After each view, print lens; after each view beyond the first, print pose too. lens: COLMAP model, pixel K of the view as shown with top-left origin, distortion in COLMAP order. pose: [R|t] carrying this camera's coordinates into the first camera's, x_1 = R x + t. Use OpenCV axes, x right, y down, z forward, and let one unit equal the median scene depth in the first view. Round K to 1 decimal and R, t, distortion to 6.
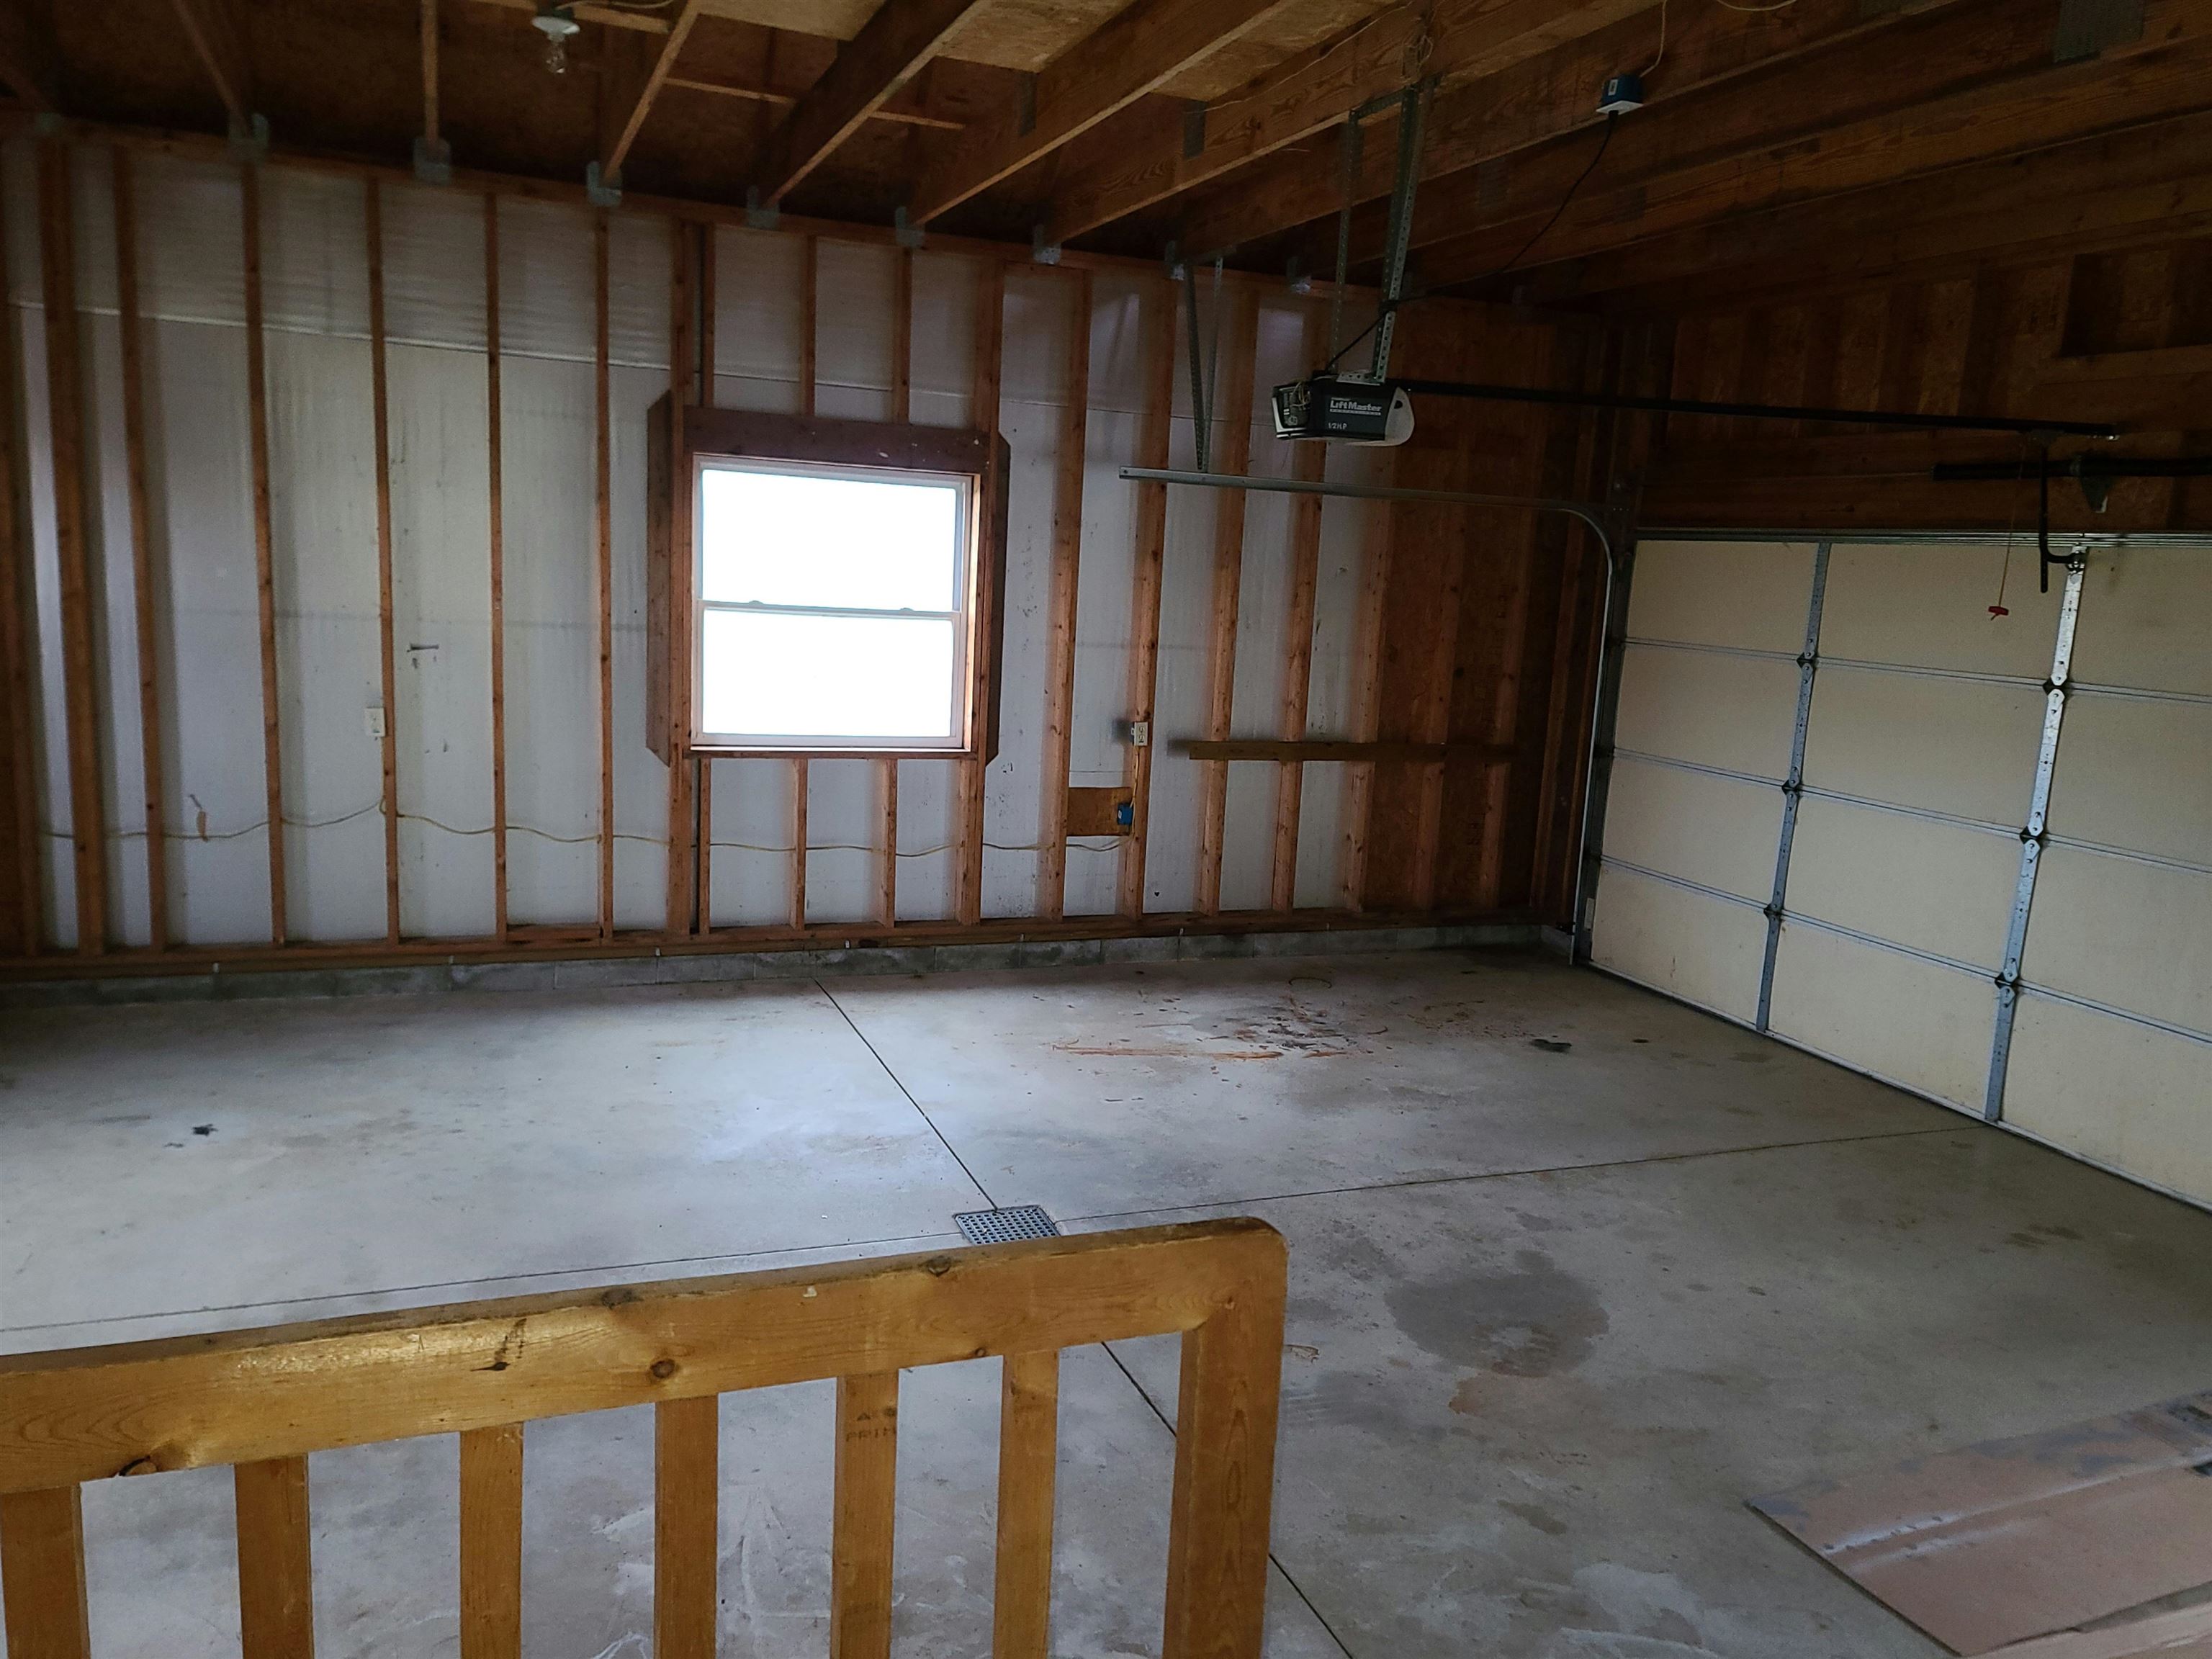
lens RADIAL K [[1653.2, 0, 1116.1], [0, 1653.2, 839.7], [0, 0, 1]] dist [0.008649, -0.001627]
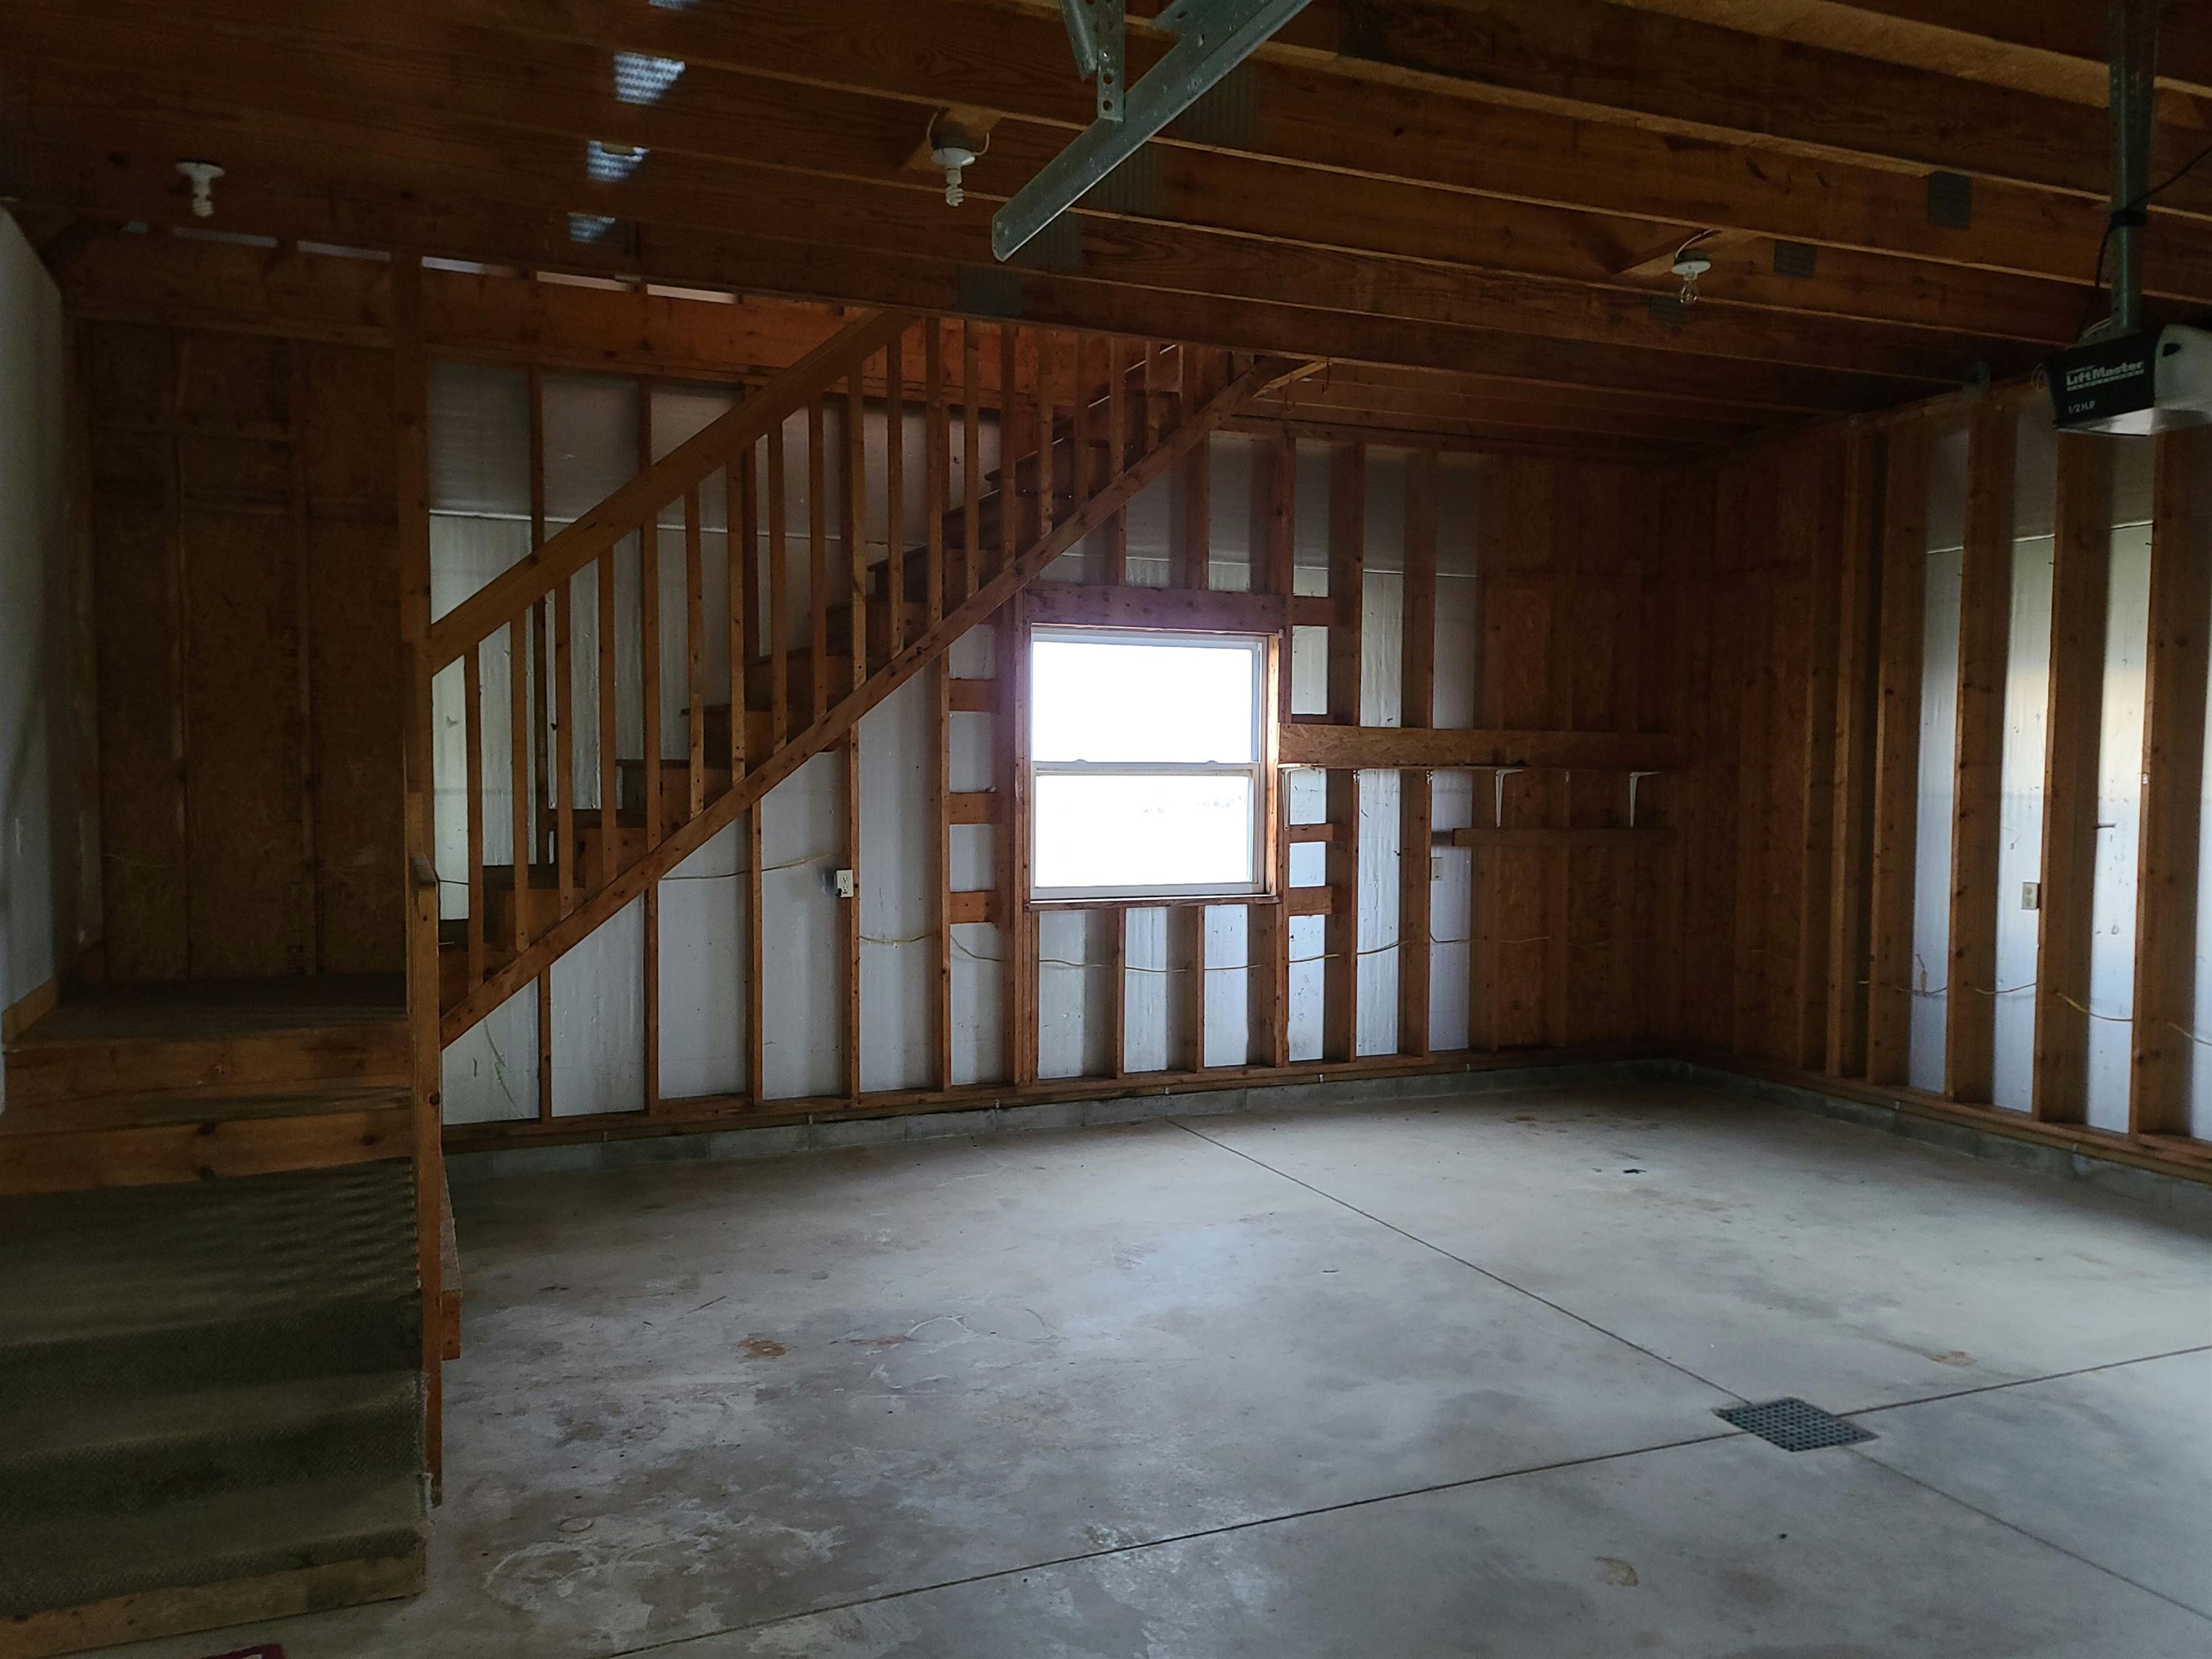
lens RADIAL K [[1653.2, 0, 1116.0], [0, 1653.2, 831.9], [0, 0, 1]] dist [0.008649, -0.001627]
pose [[0.004032, -0.019210, -0.999807, 0.695397], [-0.173288, 0.984676, -0.019618, 0.009669], [0.984863, 0.173334, 0.000641, 0.524138]]
